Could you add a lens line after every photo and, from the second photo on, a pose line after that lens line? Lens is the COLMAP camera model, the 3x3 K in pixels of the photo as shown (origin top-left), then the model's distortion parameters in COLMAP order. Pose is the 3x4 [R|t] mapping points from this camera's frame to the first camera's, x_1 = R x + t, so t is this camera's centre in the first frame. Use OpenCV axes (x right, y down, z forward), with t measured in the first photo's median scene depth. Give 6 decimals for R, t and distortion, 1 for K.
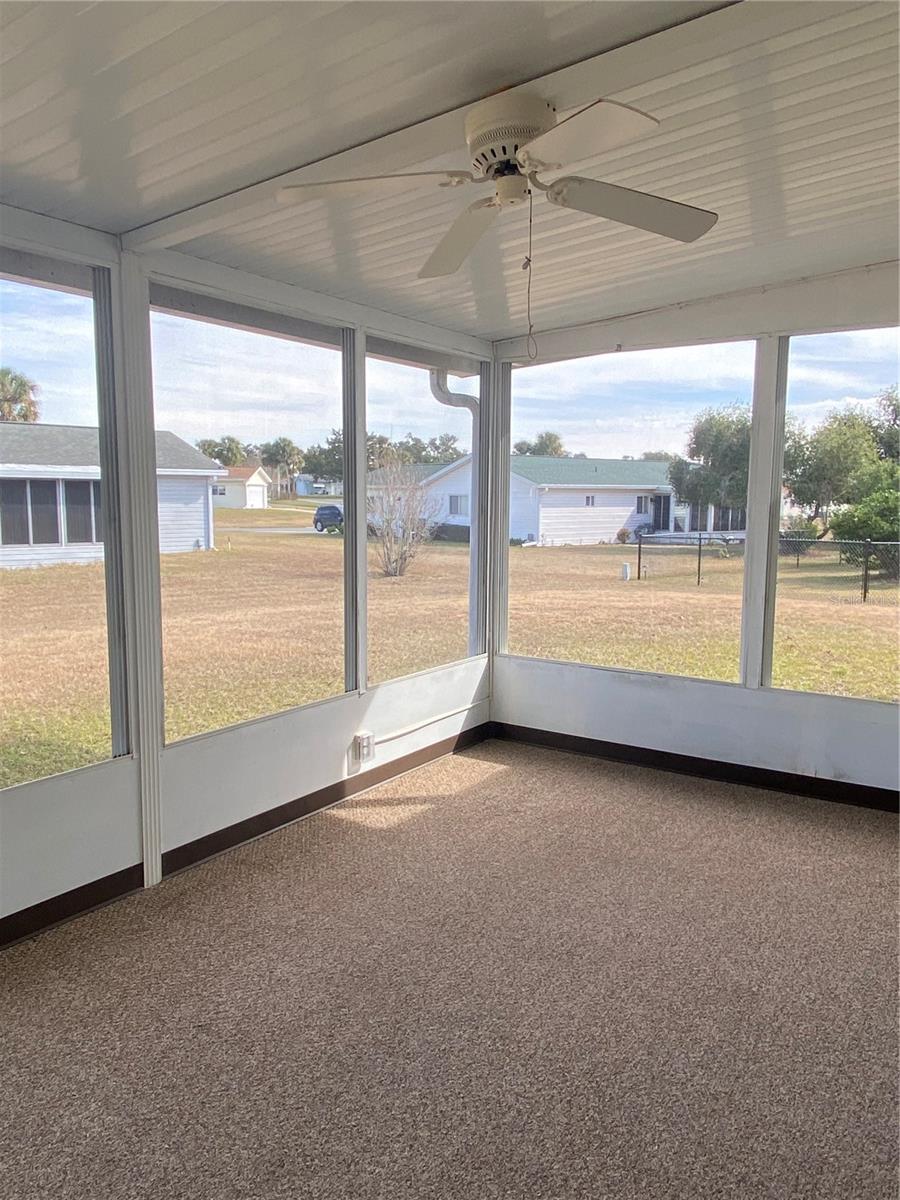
lens RADIAL K [[887.8, 0, 452.4], [0, 887.8, 602.1], [0, 0, 1]] dist [0.091706, -0.106523]
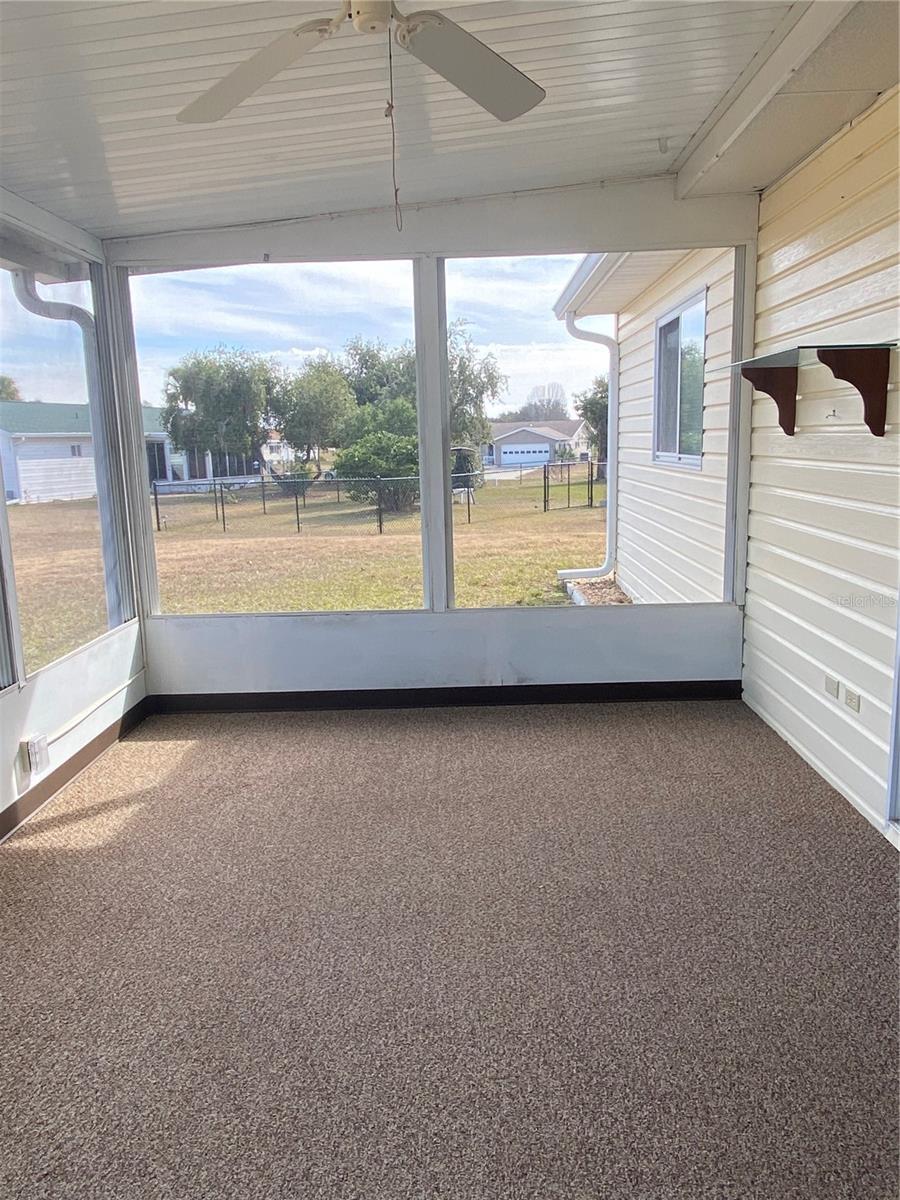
lens RADIAL K [[887.8, 0, 450.3], [0, 887.8, 595.9], [0, 0, 1]] dist [0.091706, -0.106523]
pose [[0.840364, -0.125115, 0.527384, -0.163418], [0.099491, 0.992069, 0.076821, 0.001636], [-0.532813, -0.012088, 0.846147, 0.122915]]
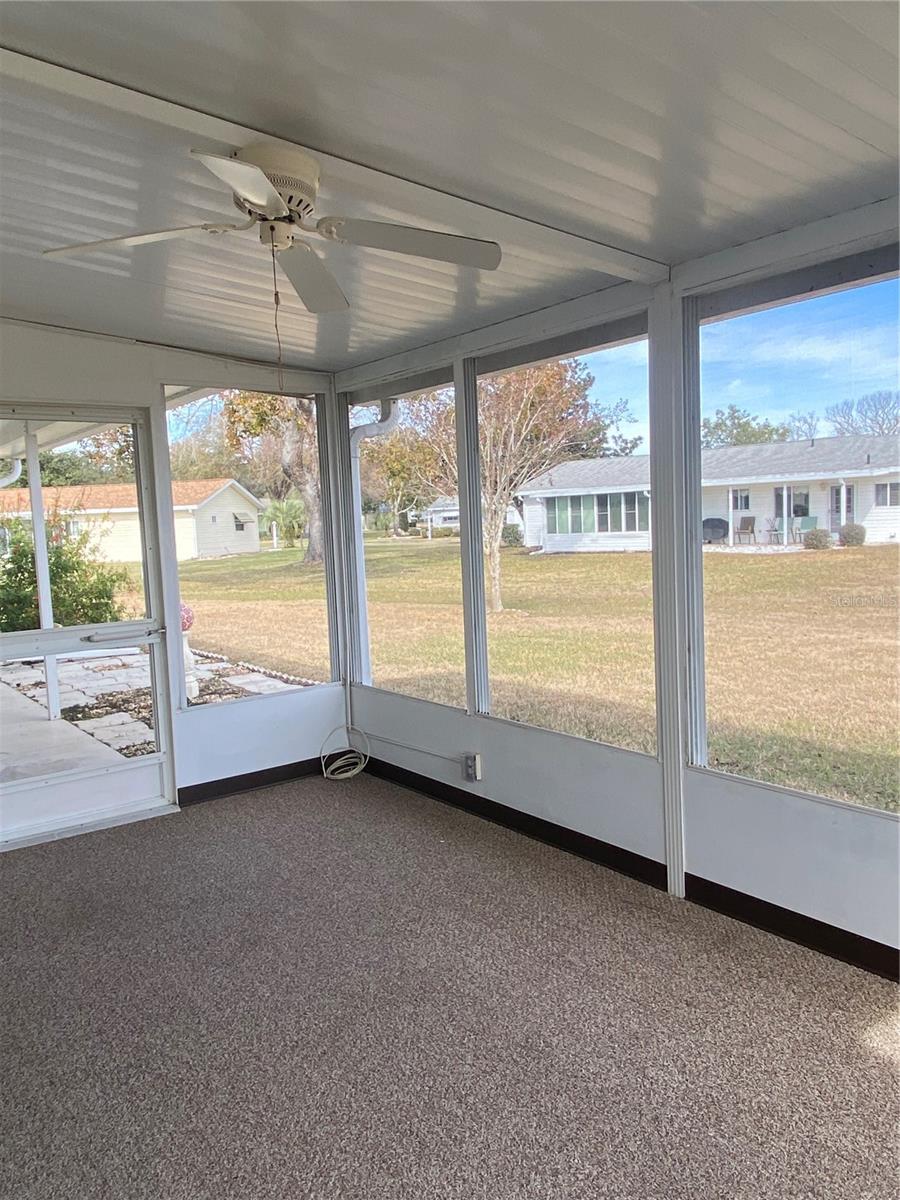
lens RADIAL K [[887.8, 0, 456.1], [0, 887.8, 596.1], [0, 0, 1]] dist [0.091706, -0.106523]
pose [[-0.328397, 0.079835, -0.941160, 0.440792], [-0.094042, 0.988707, 0.116682, -0.073933], [0.939847, 0.126827, -0.317180, 0.689920]]
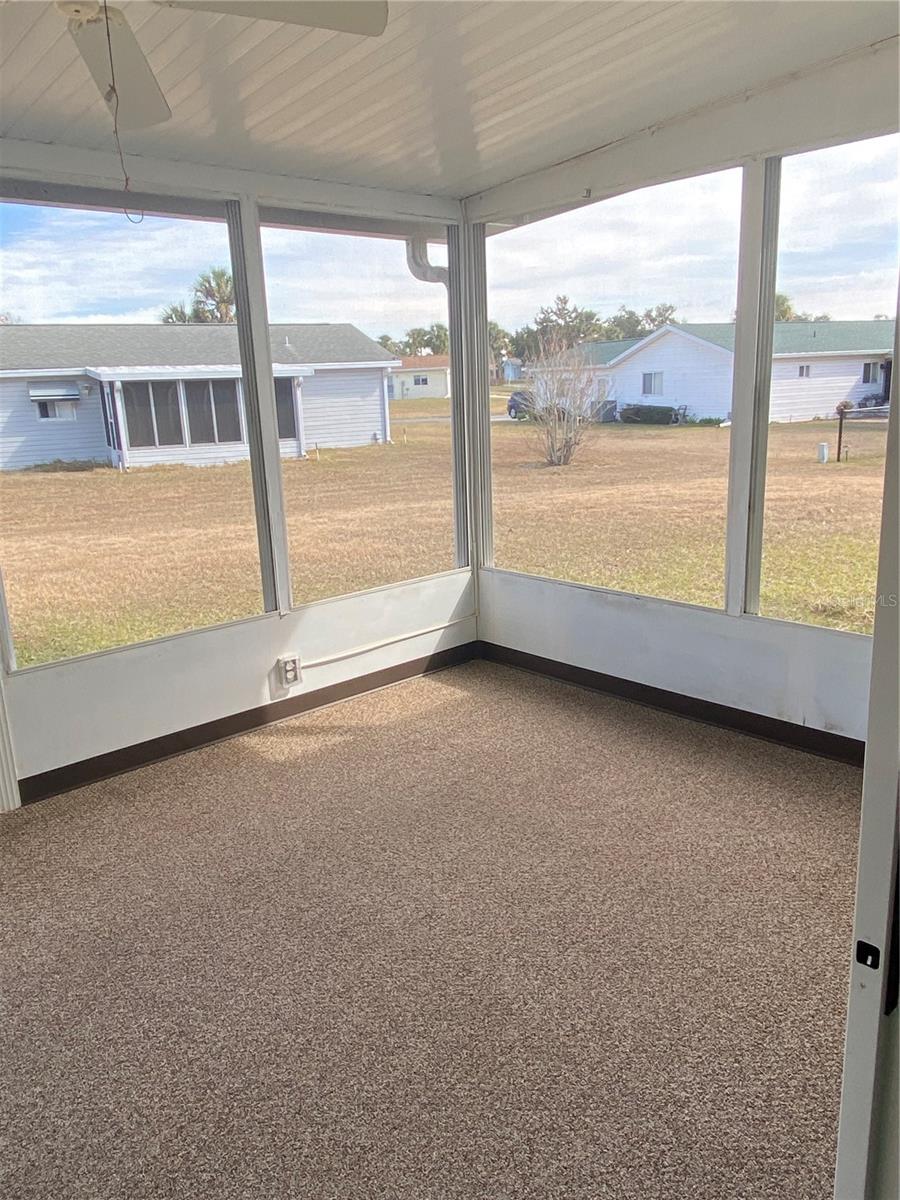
lens RADIAL K [[887.8, 0, 449.6], [0, 887.8, 600.9], [0, 0, 1]] dist [0.091706, -0.106523]
pose [[0.967748, 0.016224, -0.251399, 0.254134], [0.015490, 0.992204, 0.123659, -0.019887], [0.251445, -0.123565, 0.959952, 0.131486]]
